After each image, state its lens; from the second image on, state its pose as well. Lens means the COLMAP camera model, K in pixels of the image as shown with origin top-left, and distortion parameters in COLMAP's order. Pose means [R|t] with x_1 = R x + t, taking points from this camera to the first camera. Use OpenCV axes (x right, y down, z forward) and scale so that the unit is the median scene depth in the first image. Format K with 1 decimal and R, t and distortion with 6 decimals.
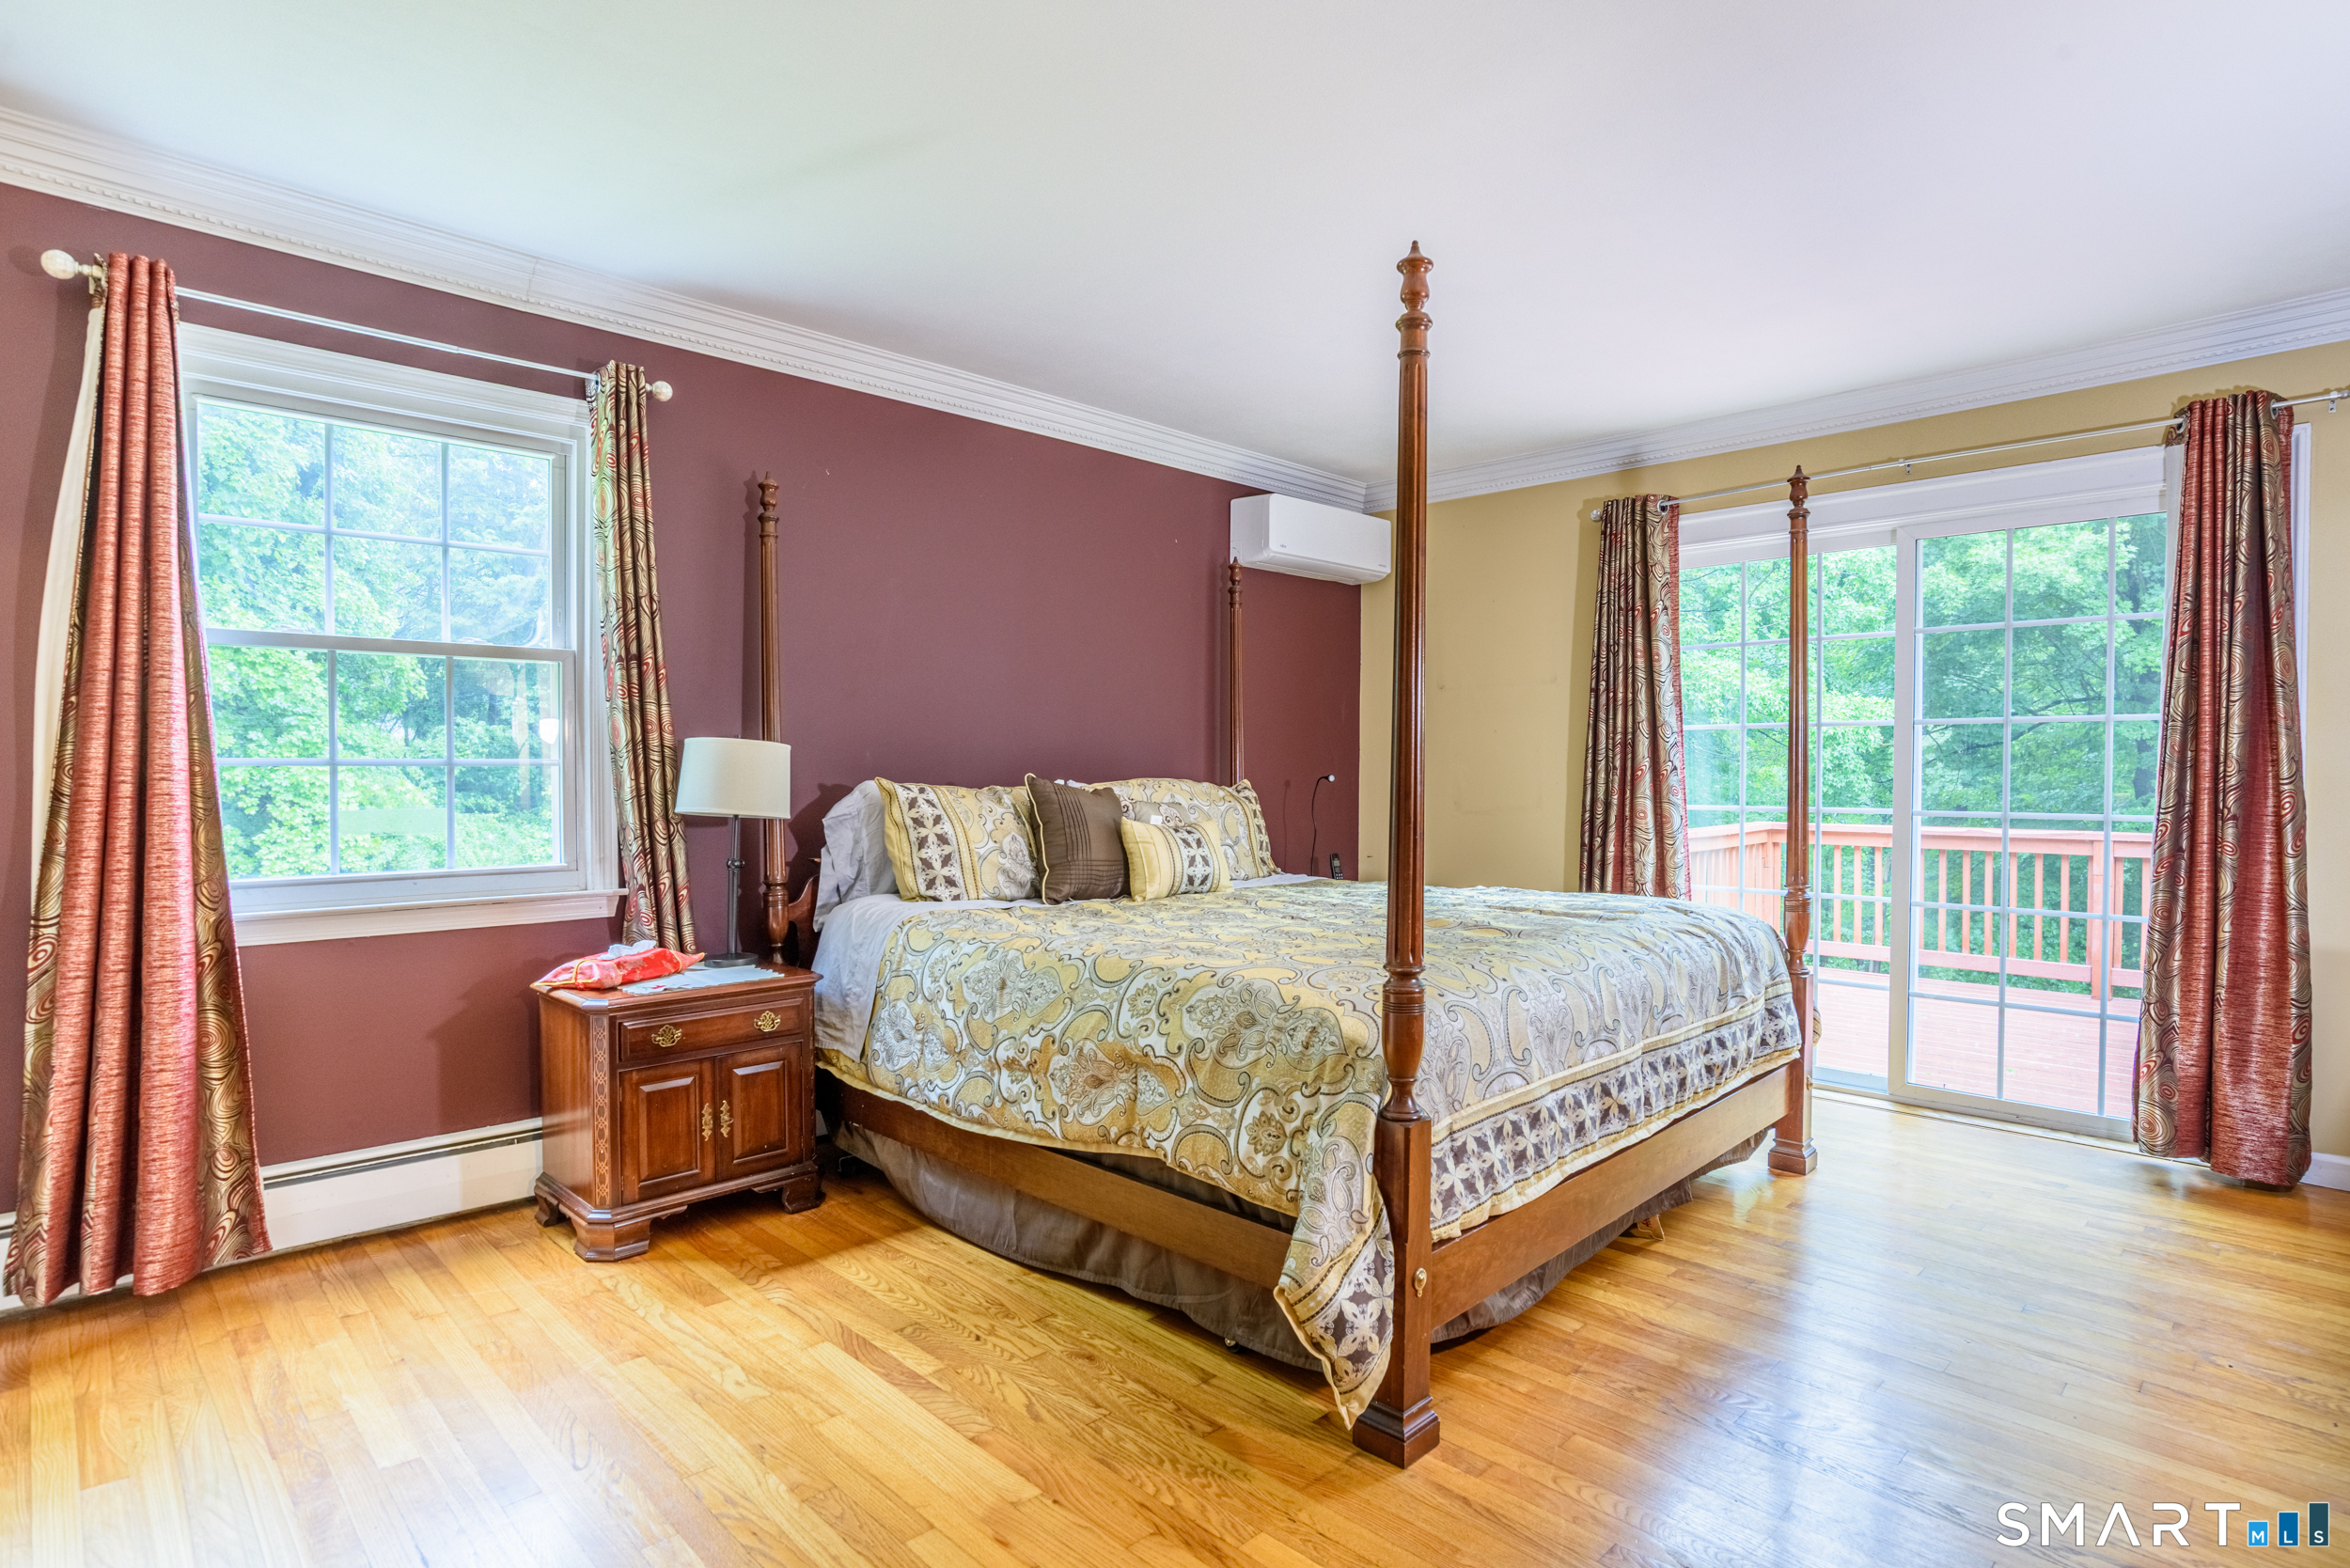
lens RADIAL K [[1192.9, 0, 1193.8], [0, 1192.9, 784.1], [0, 0, 1]] dist [-0.046366, 0.018645]
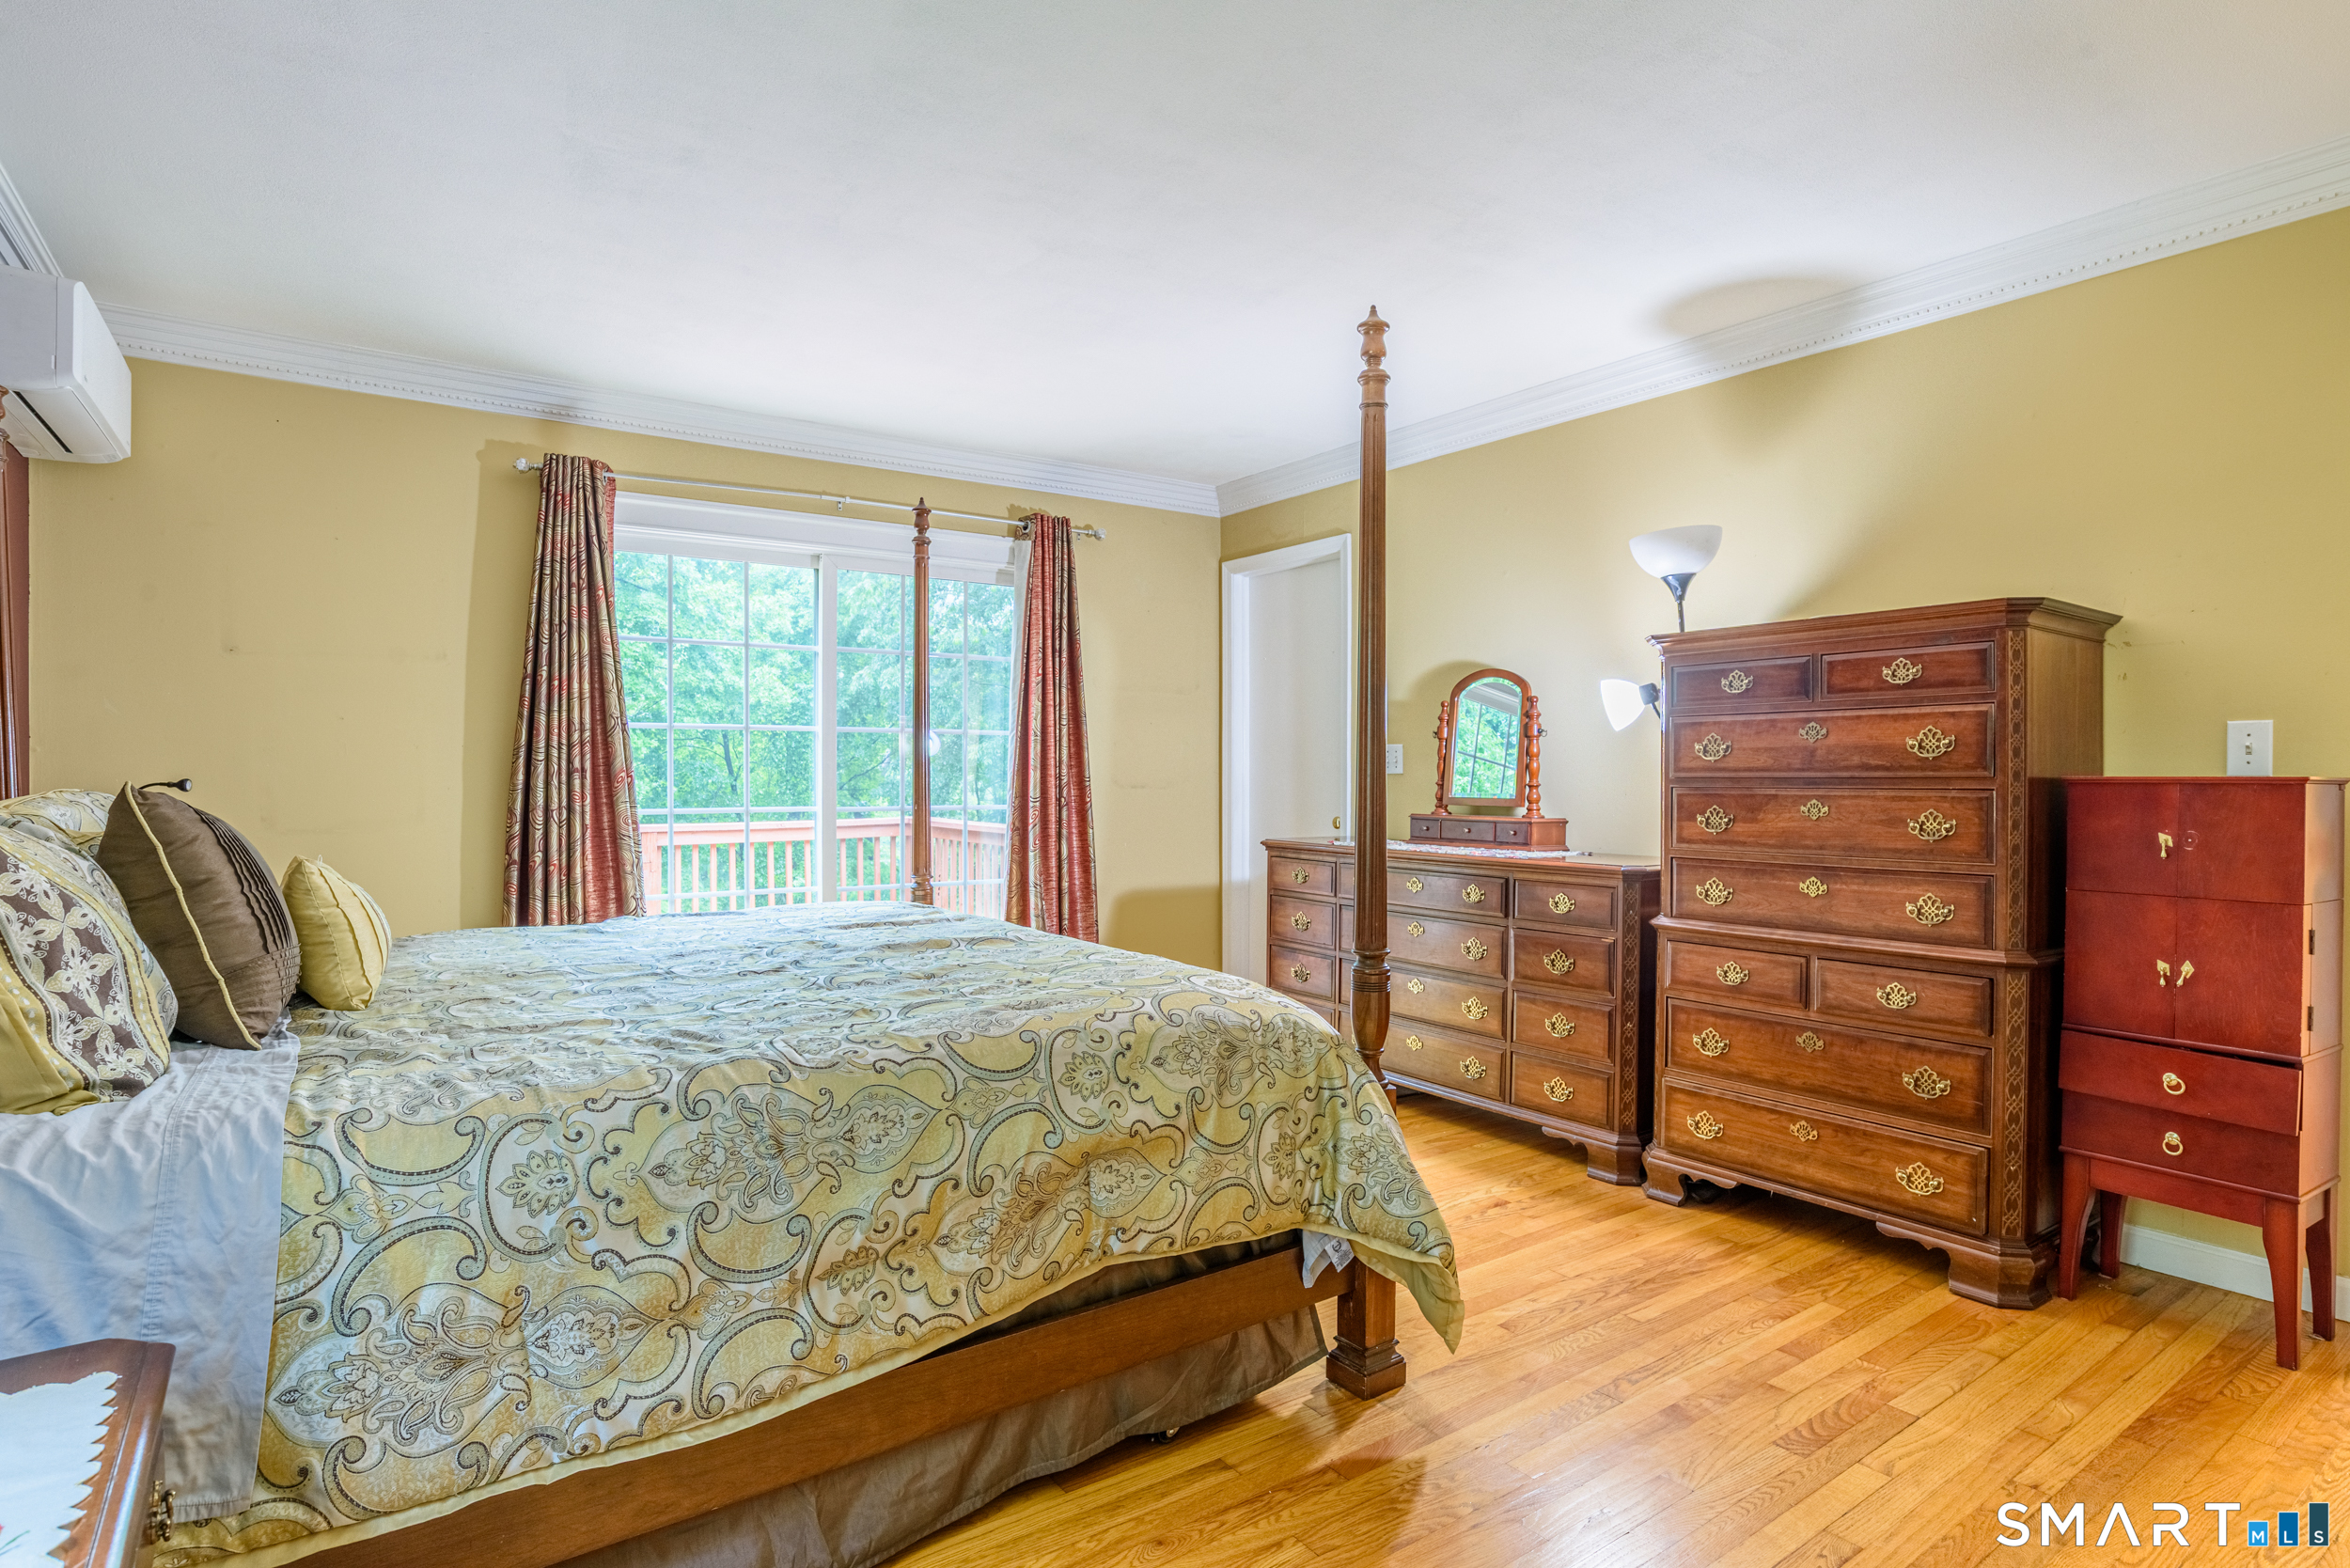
lens RADIAL K [[1192.9, 0, 1187.2], [0, 1192.9, 784.4], [0, 0, 1]] dist [-0.046366, 0.018645]
pose [[0.179016, -0.011862, 0.983775, -0.642886], [0.009912, 0.999898, 0.010253, -0.010570], [-0.983796, 0.007916, 0.179115, 0.652674]]
